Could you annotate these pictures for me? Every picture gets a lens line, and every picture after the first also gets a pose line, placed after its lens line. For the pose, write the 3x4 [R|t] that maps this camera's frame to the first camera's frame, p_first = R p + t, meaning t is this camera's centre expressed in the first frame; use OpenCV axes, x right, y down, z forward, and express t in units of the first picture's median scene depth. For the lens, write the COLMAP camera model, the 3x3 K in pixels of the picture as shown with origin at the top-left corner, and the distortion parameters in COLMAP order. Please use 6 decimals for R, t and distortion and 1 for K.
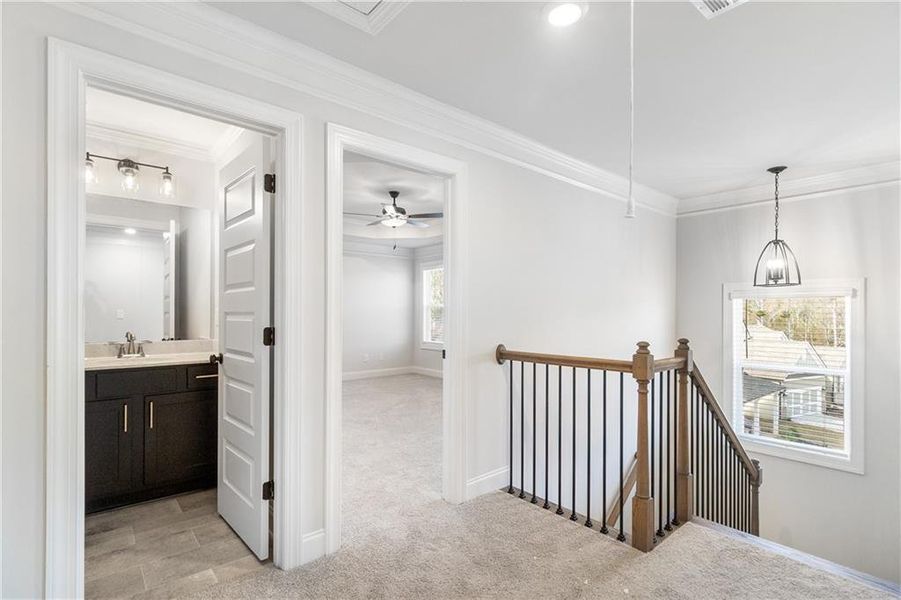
lens RADIAL K [[419.9, 0, 448.8], [0, 419.9, 299.3], [0, 0, 1]] dist [0.000291, -0.000257]
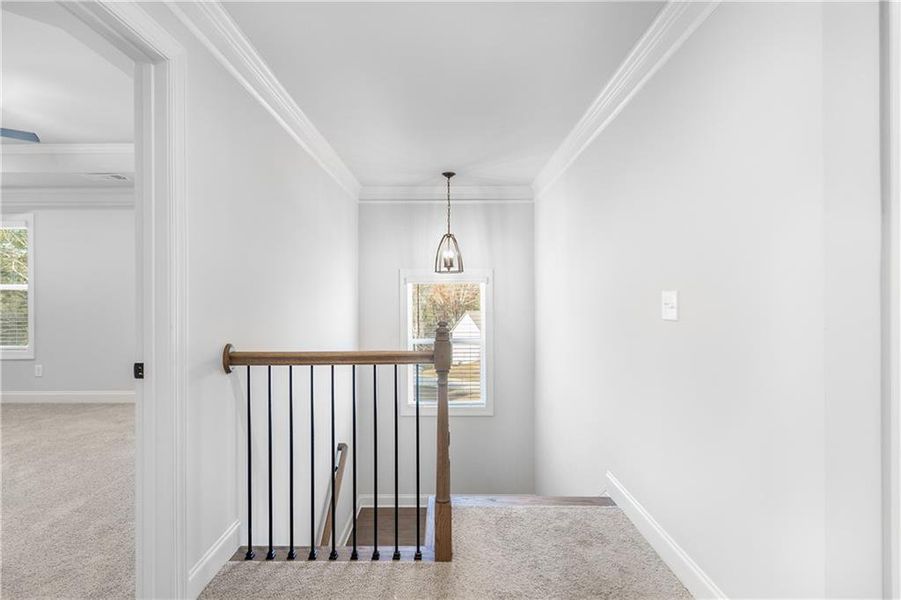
lens RADIAL K [[419.0, 0, 446.8], [0, 419.0, 290.7], [0, 0, 1]] dist [-0.000450, -0.000396]
pose [[0.658518, 0.004309, 0.752552, -0.135655], [-0.016951, 0.999815, 0.009108, 0.009686], [-0.752374, -0.018754, 0.658470, 0.269851]]
